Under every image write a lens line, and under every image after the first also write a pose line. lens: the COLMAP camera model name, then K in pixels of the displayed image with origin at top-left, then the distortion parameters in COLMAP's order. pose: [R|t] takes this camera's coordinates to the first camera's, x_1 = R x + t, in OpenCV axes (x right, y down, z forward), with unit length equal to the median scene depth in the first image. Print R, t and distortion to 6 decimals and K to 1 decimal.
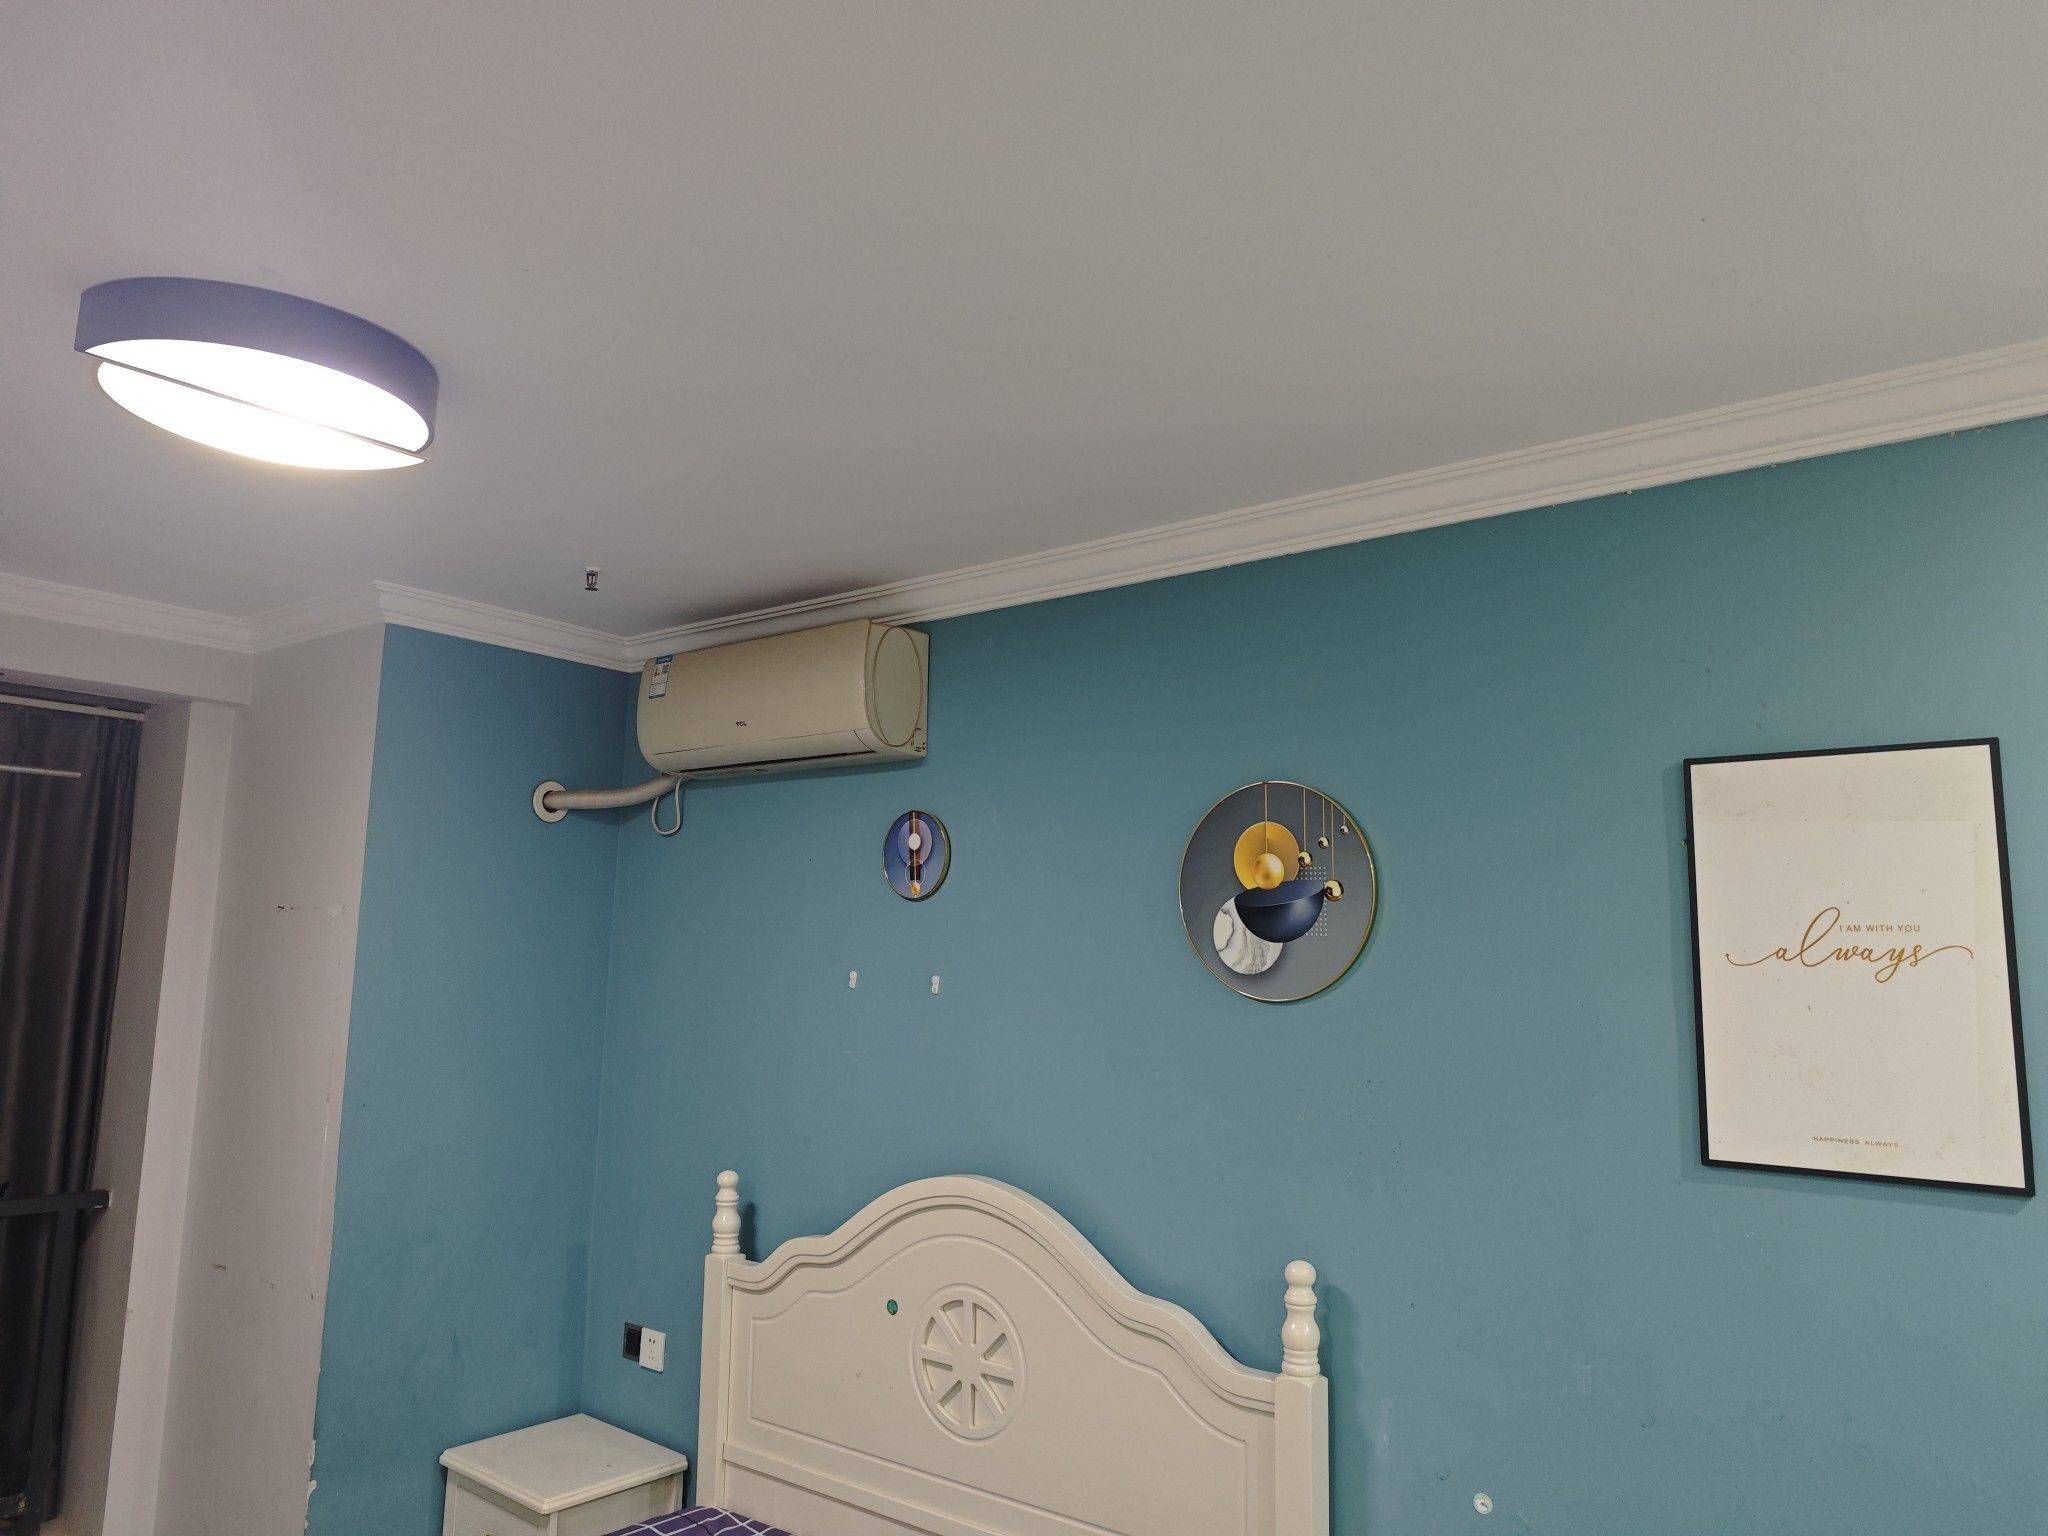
lens RADIAL K [[1450.9, 0, 1022.2], [0, 1450.9, 766.3], [0, 0, 1]] dist [0.001291, 0.000887]
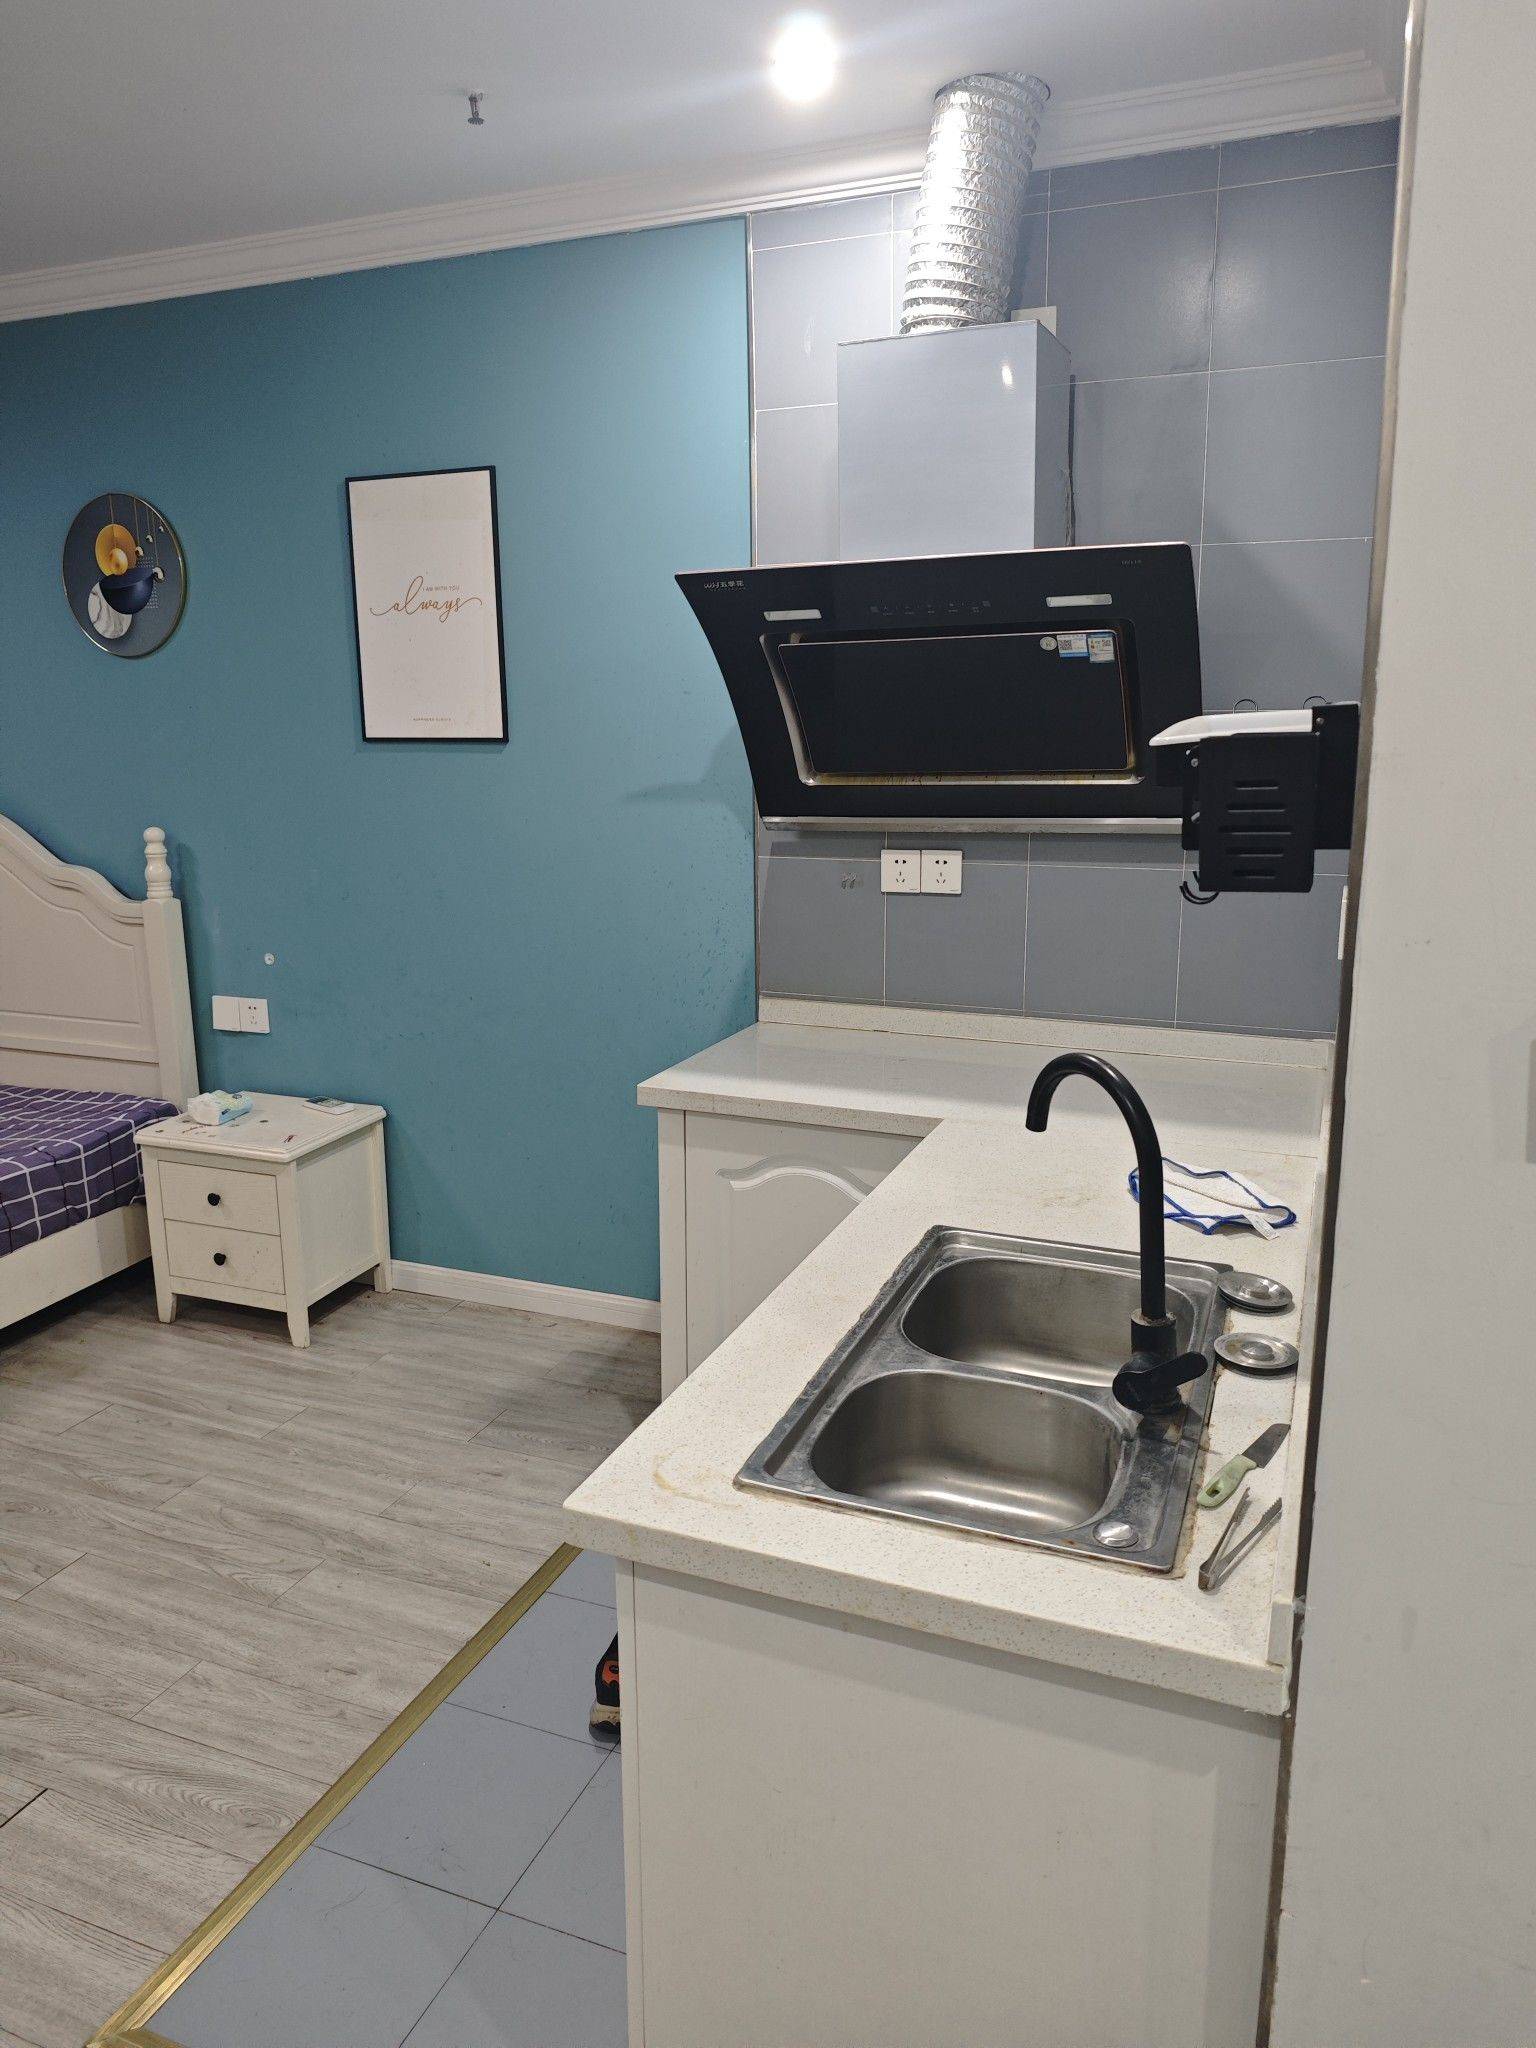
lens RADIAL K [[1450.9, 0, 767.0], [0, 1450.9, 1018.5], [0, 0, 1]] dist [0.001291, 0.000887]
pose [[0.957471, -0.089103, 0.274425, 0.368855], [-0.009370, 0.941016, 0.338233, 0.008386], [-0.288376, -0.326419, 0.900161, -0.615118]]
